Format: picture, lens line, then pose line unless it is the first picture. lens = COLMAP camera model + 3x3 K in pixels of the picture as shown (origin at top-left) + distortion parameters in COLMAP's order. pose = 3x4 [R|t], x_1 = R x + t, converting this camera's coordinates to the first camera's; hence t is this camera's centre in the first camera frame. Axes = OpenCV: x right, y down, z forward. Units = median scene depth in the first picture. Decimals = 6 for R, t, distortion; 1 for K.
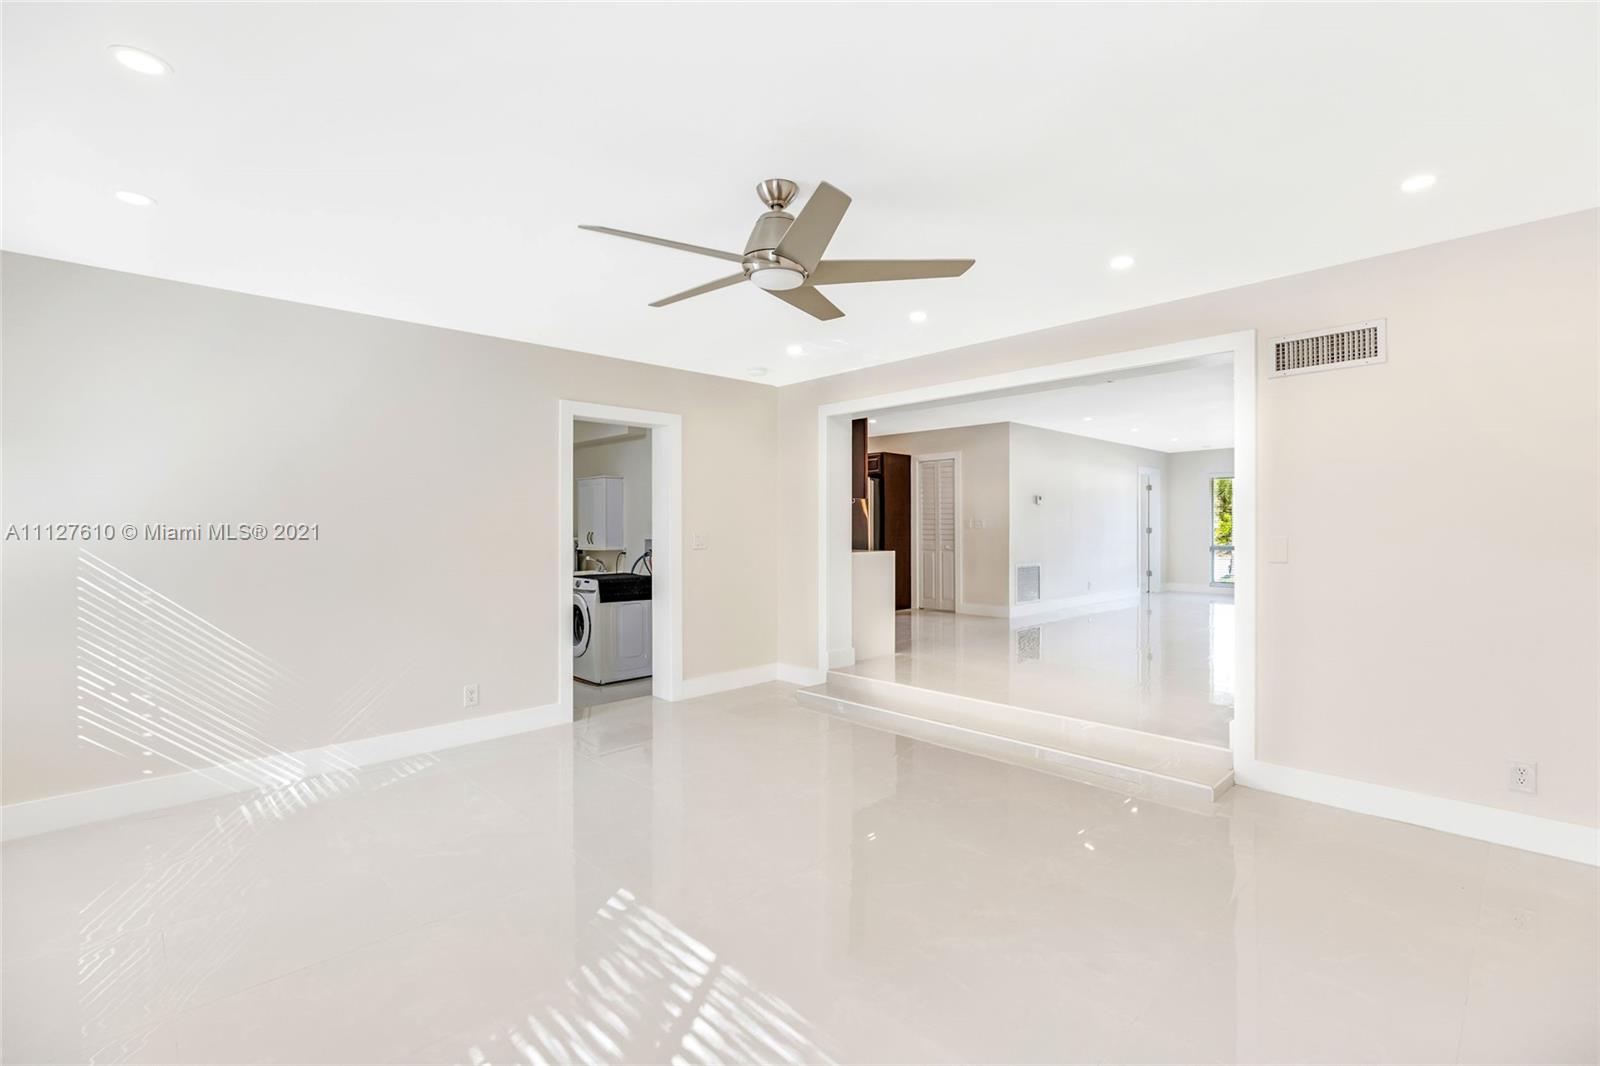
lens RADIAL K [[720.3, 0, 799.2], [0, 720.3, 529.7], [0, 0, 1]] dist [0.011688, -0.002179]
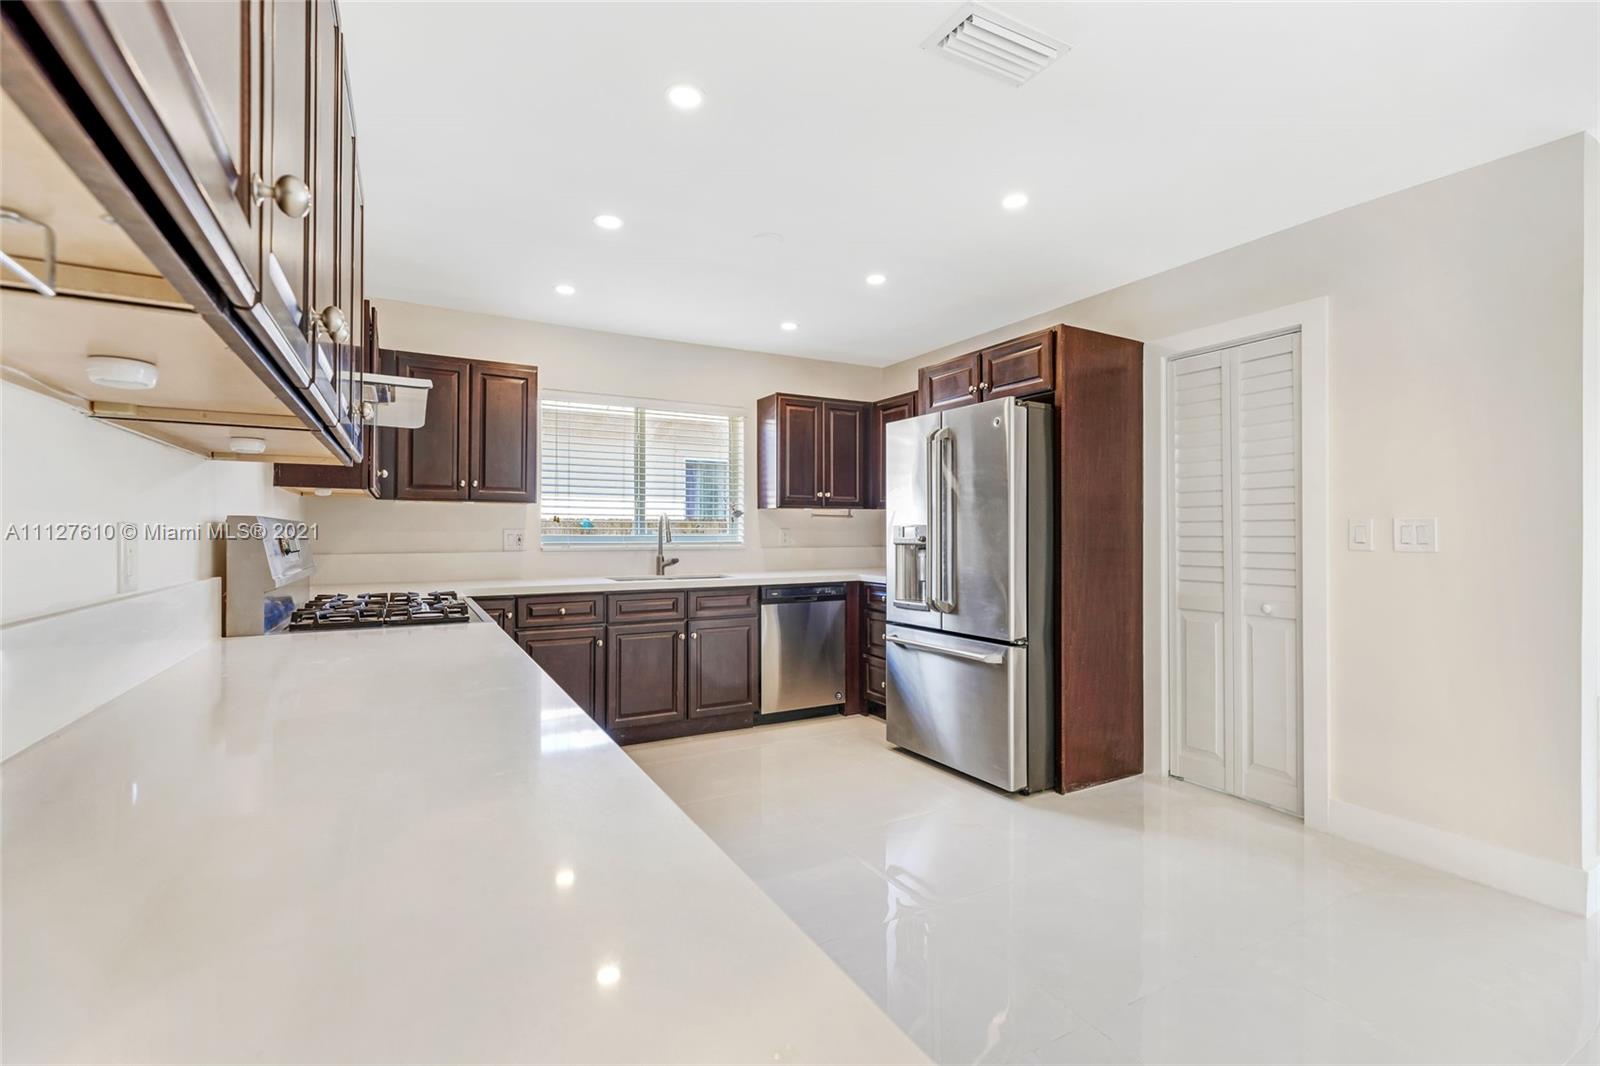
lens RADIAL K [[720.3, 0, 800.8], [0, 720.3, 529.7], [0, 0, 1]] dist [0.011688, -0.002179]
pose [[0.969202, -0.000333, -0.246267, 0.081785], [-0.002178, 0.999948, -0.009925, -0.007171], [0.246258, 0.010155, 0.969151, 0.633315]]
